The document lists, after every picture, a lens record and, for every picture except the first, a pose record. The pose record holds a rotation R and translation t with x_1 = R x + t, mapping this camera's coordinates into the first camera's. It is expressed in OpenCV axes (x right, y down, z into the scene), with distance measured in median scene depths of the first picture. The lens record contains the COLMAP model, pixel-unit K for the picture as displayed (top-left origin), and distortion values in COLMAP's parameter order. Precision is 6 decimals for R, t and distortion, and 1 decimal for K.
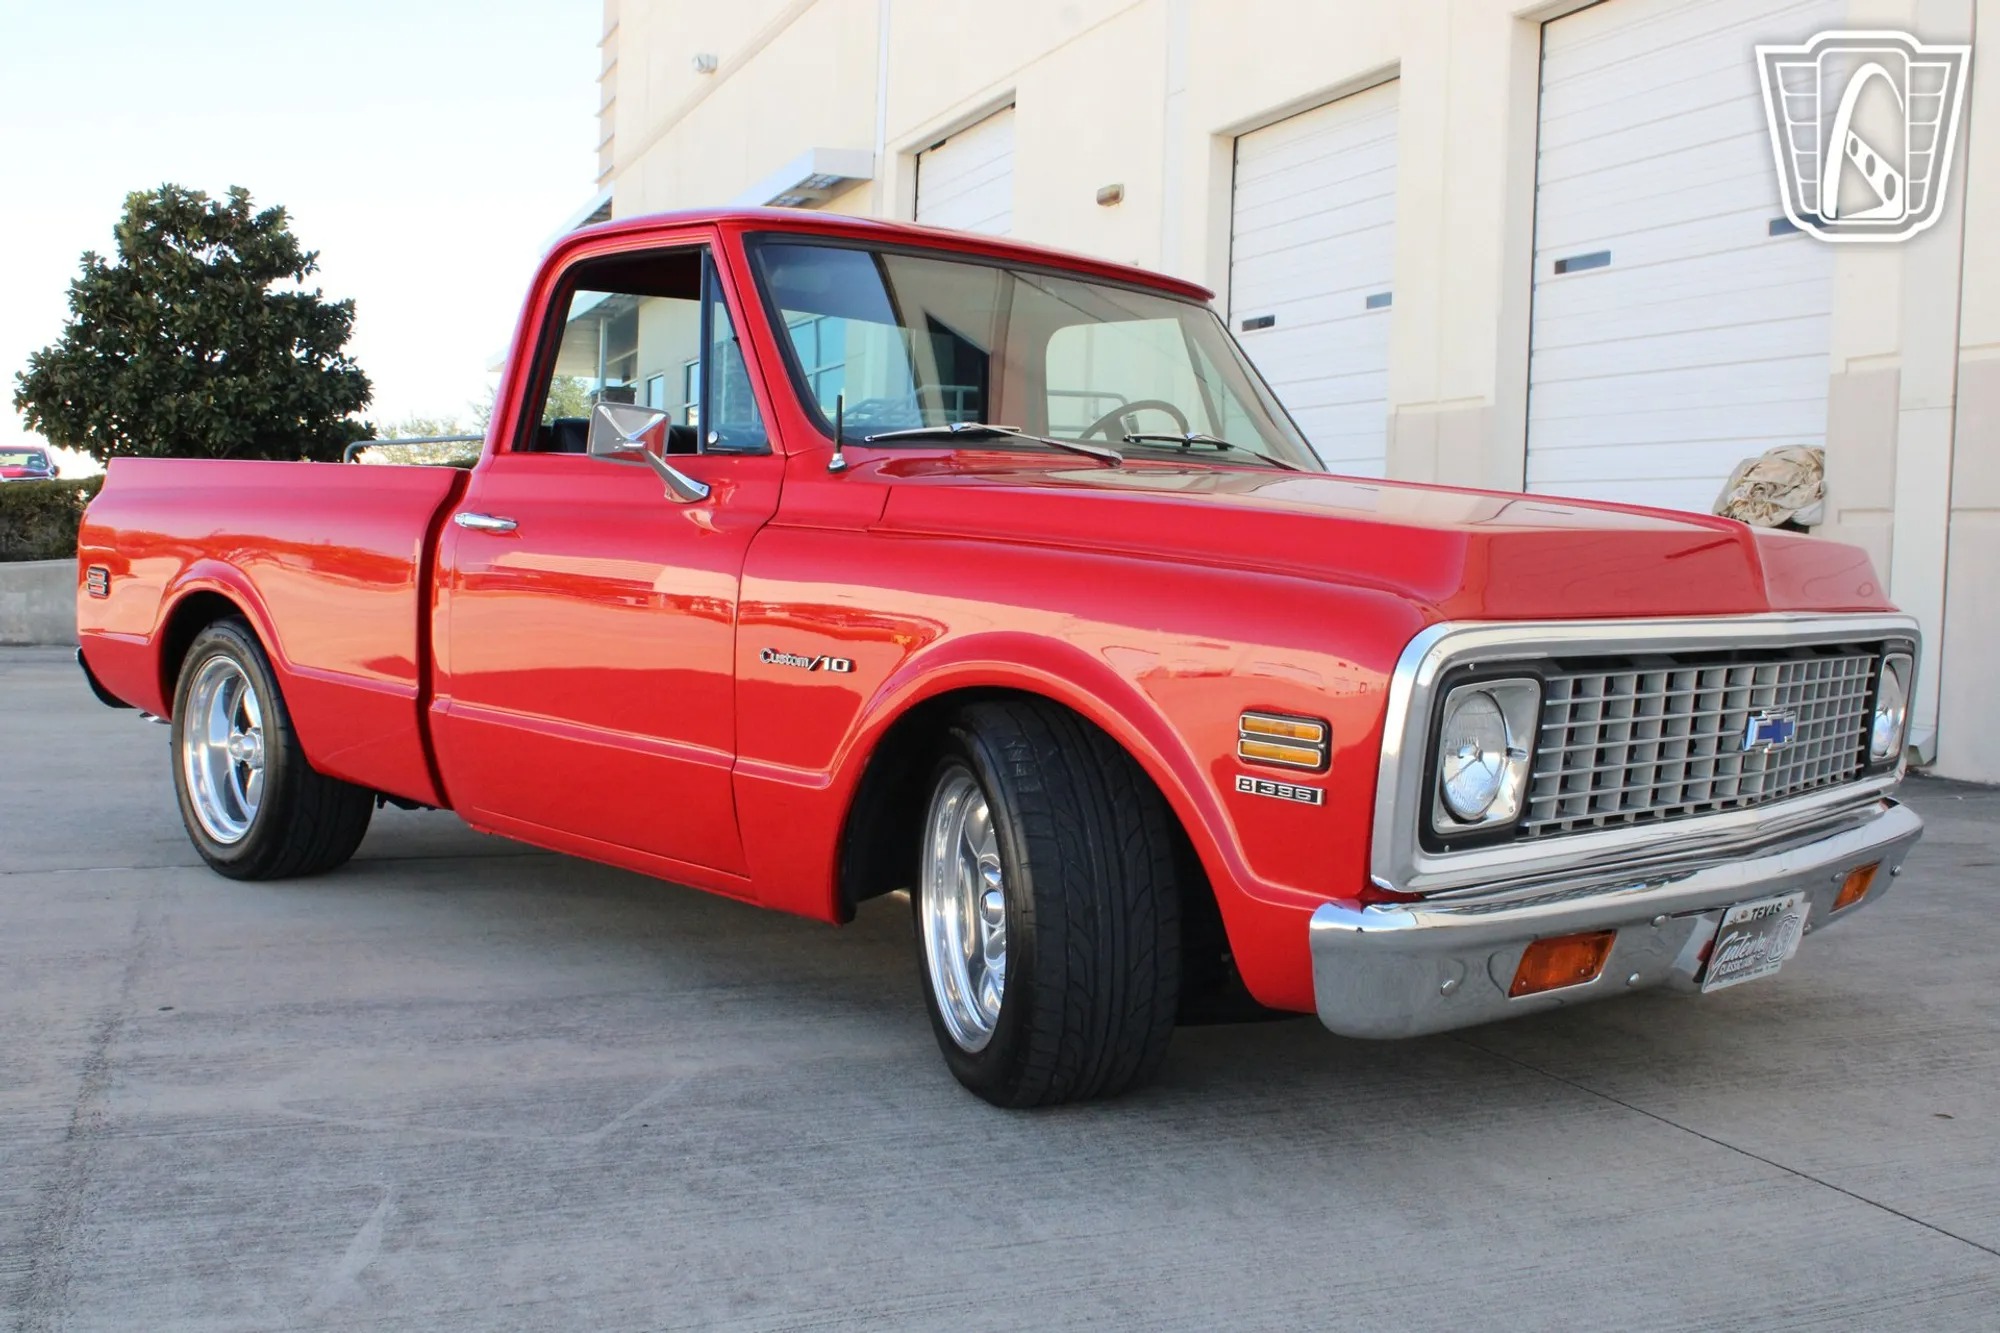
lens RADIAL K [[2030.8, 0, 994.5], [0, 2030.8, 714.3], [0, 0, 1]] dist [-0.087103, 0.000000]
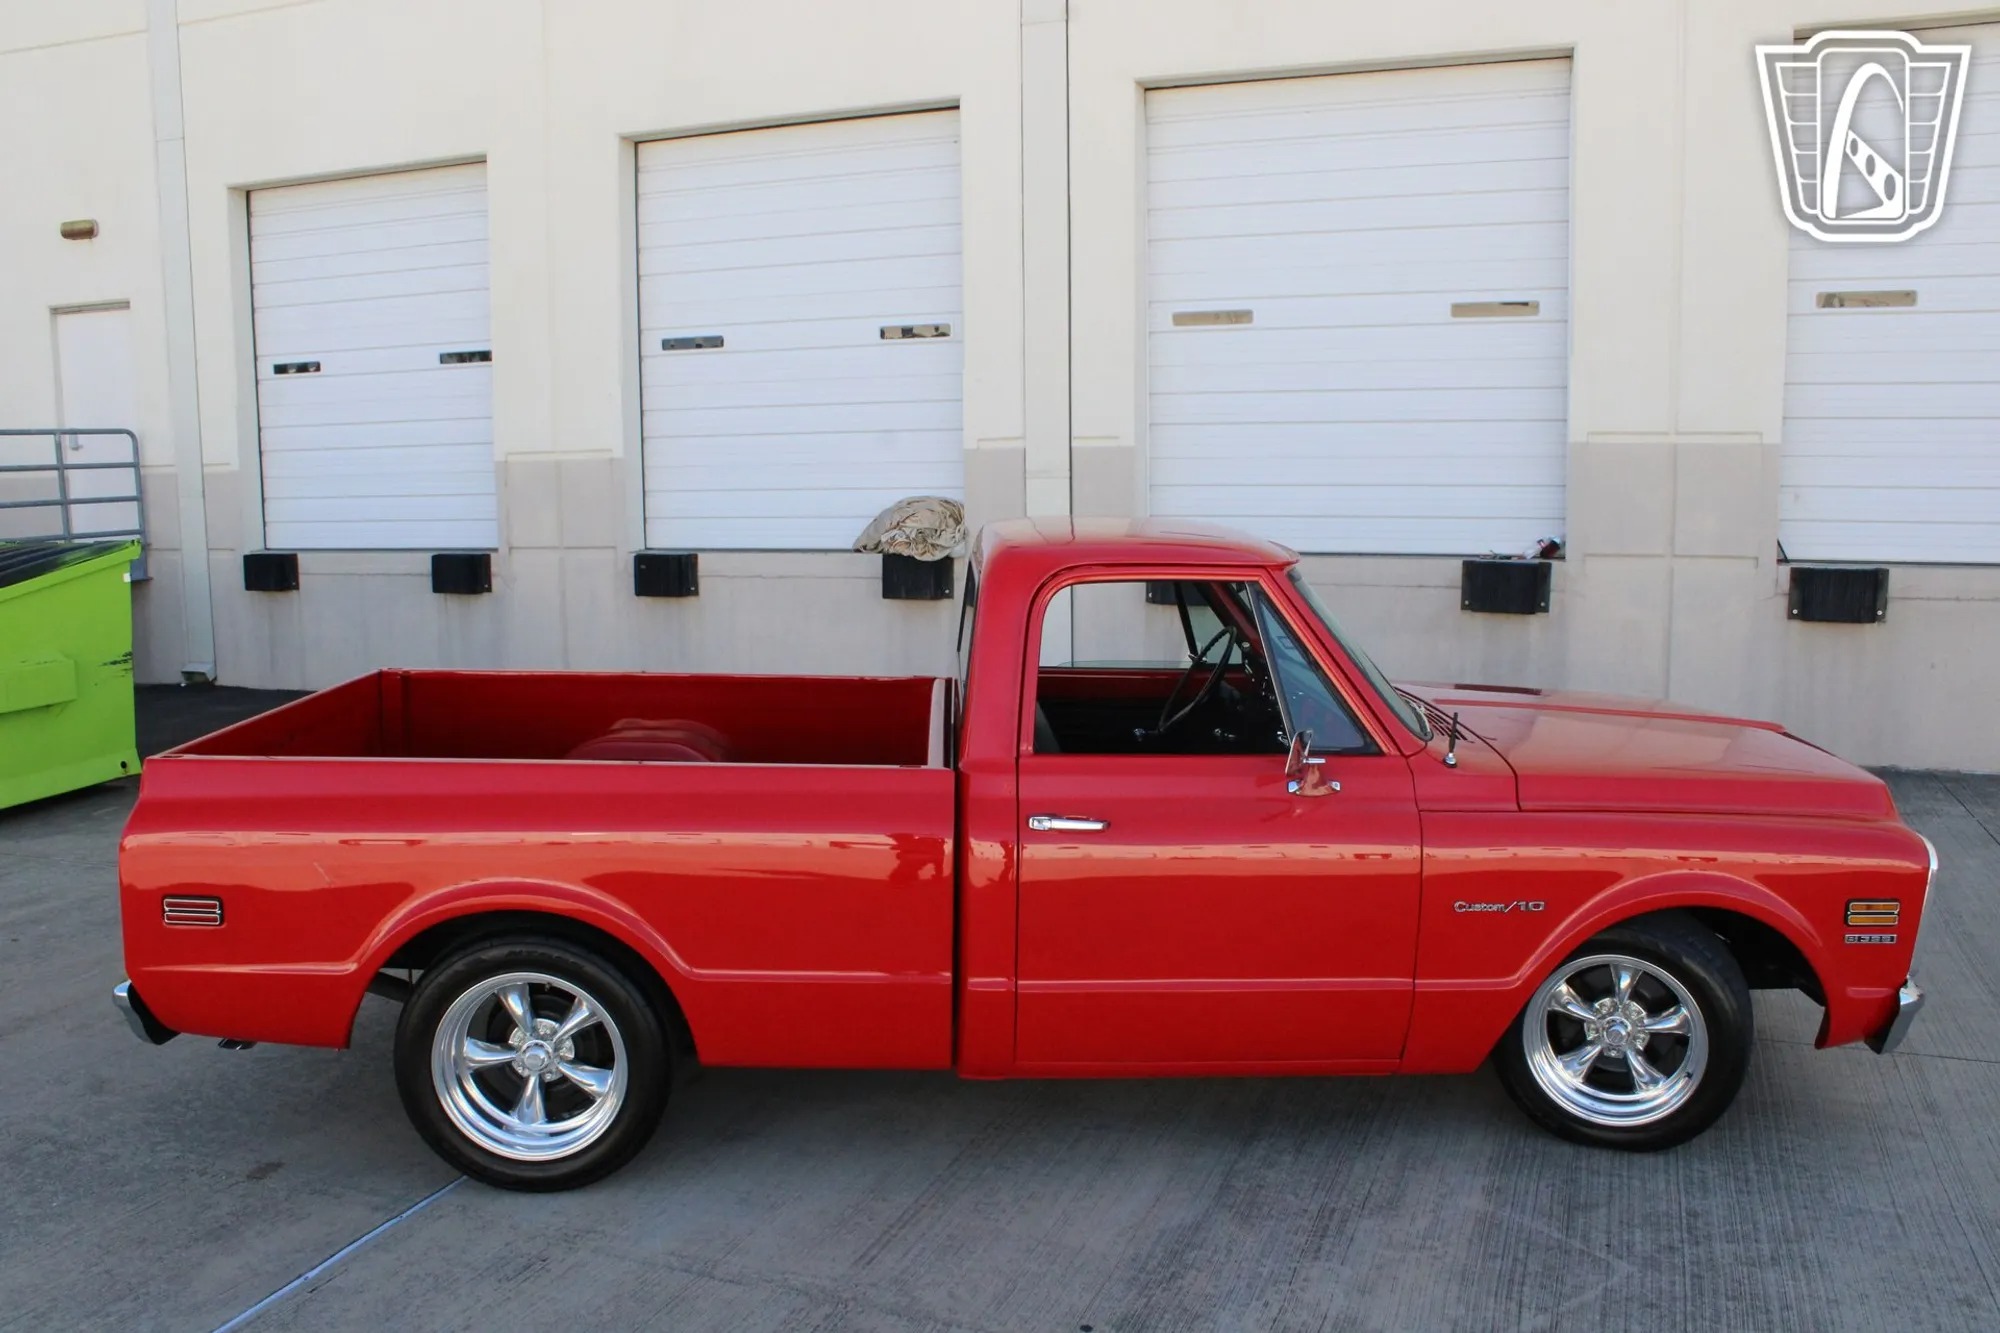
lens RADIAL K [[1717.5, 0, 967.6], [0, 1717.5, 695.8], [0, 0, 1]] dist [-0.125985, 0.069543]
pose [[0.682719, -0.142098, 0.716731, -1.126896], [0.090310, 0.989797, 0.110211, -0.322059], [-0.725078, -0.010516, 0.688586, 0.421658]]
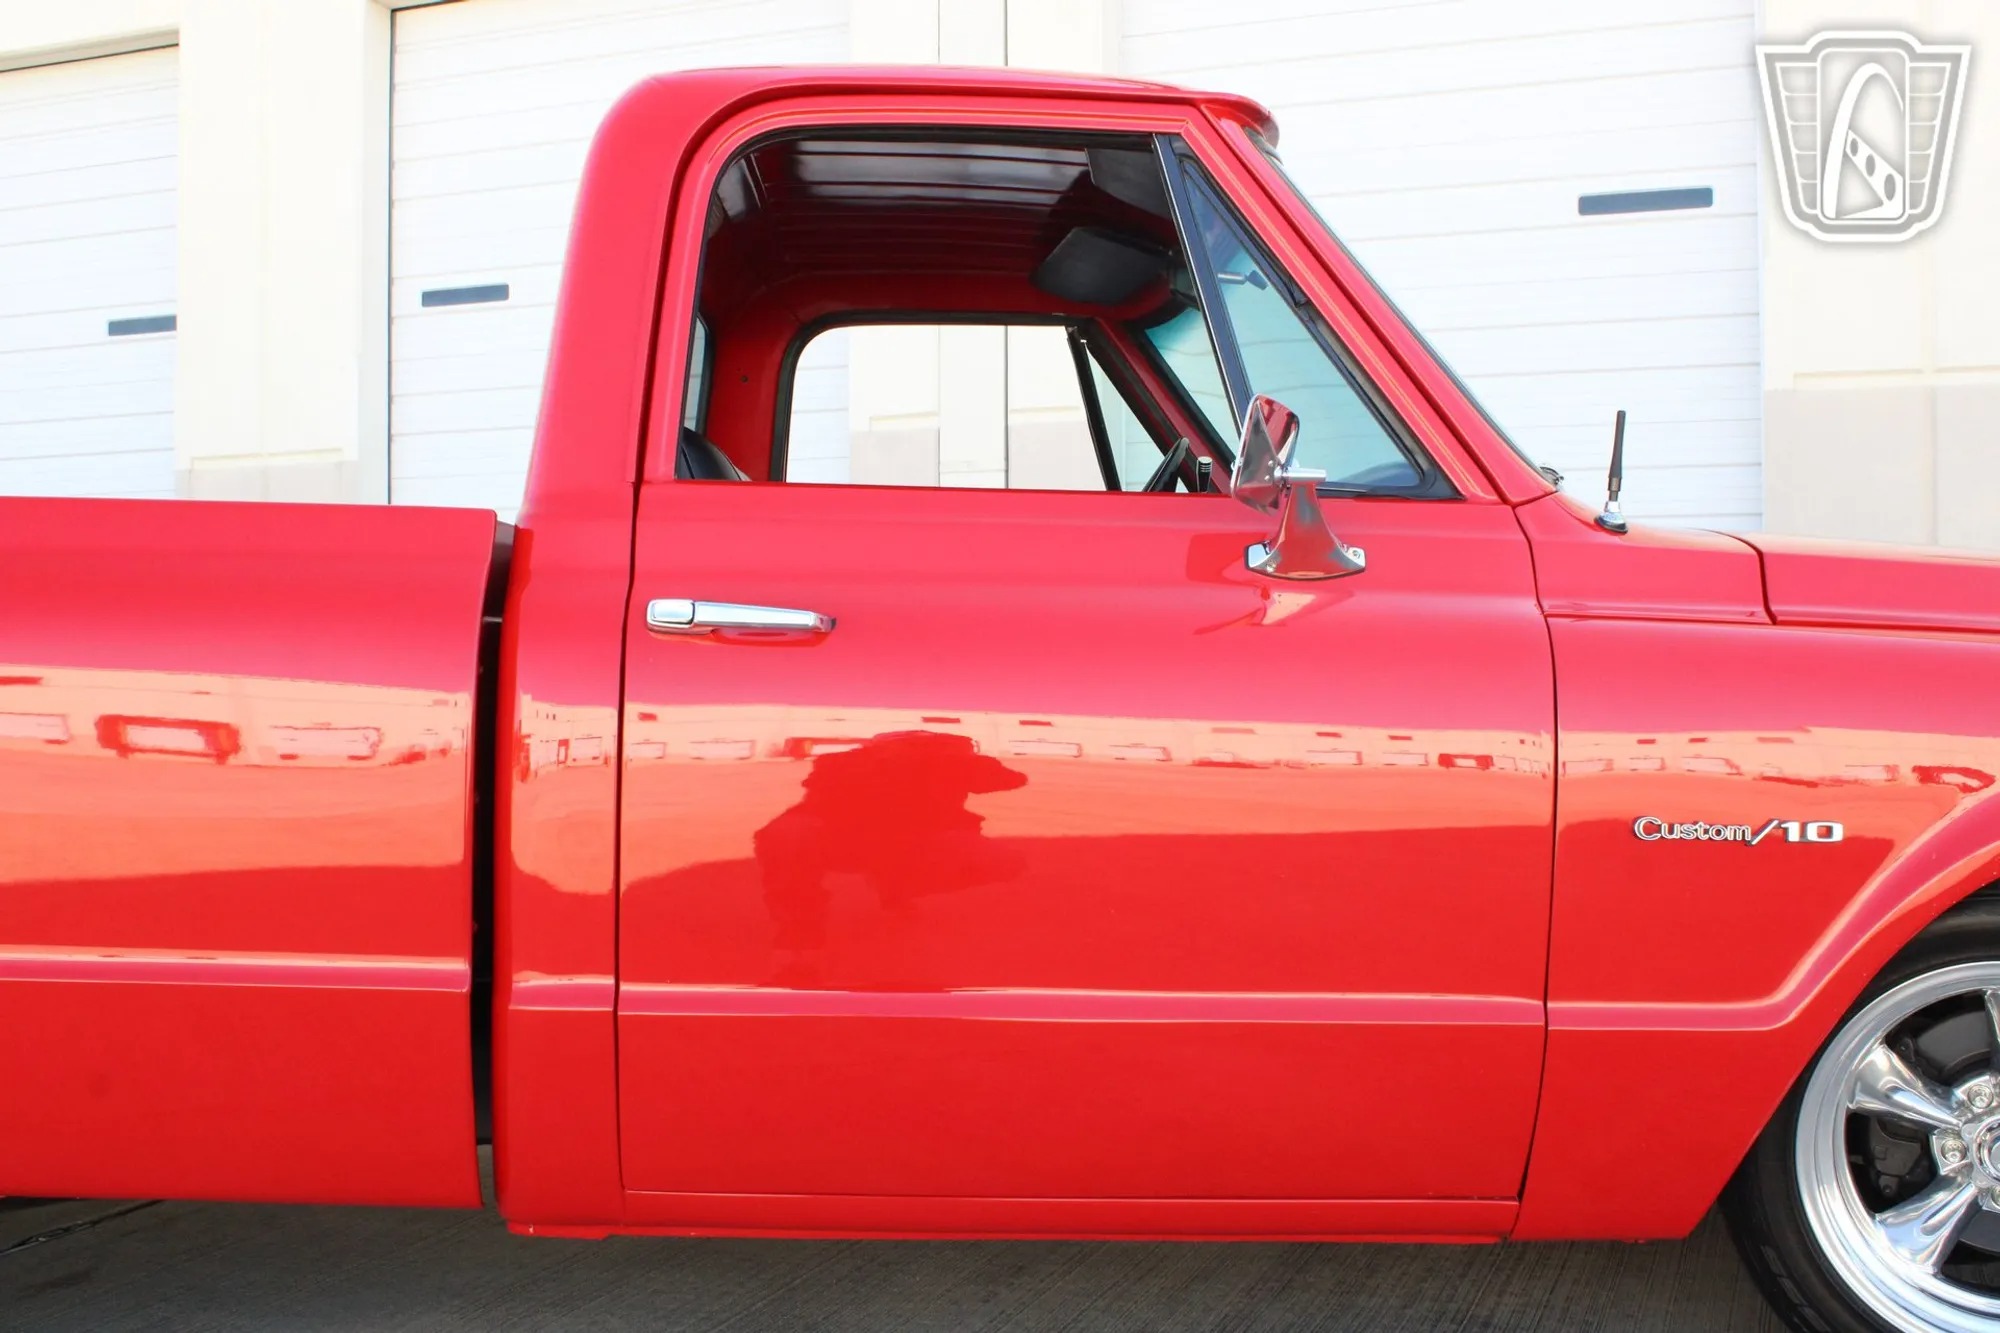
lens RADIAL K [[2161.6, 0, 957.0], [0, 2161.6, 685.0], [0, 0, 1]] dist [-0.057050, 0.000000]
pose [[0.687073, -0.042928, 0.725320, -0.695746], [0.082683, 0.996388, -0.019353, -0.072226], [-0.721869, 0.073269, 0.688140, 0.676130]]
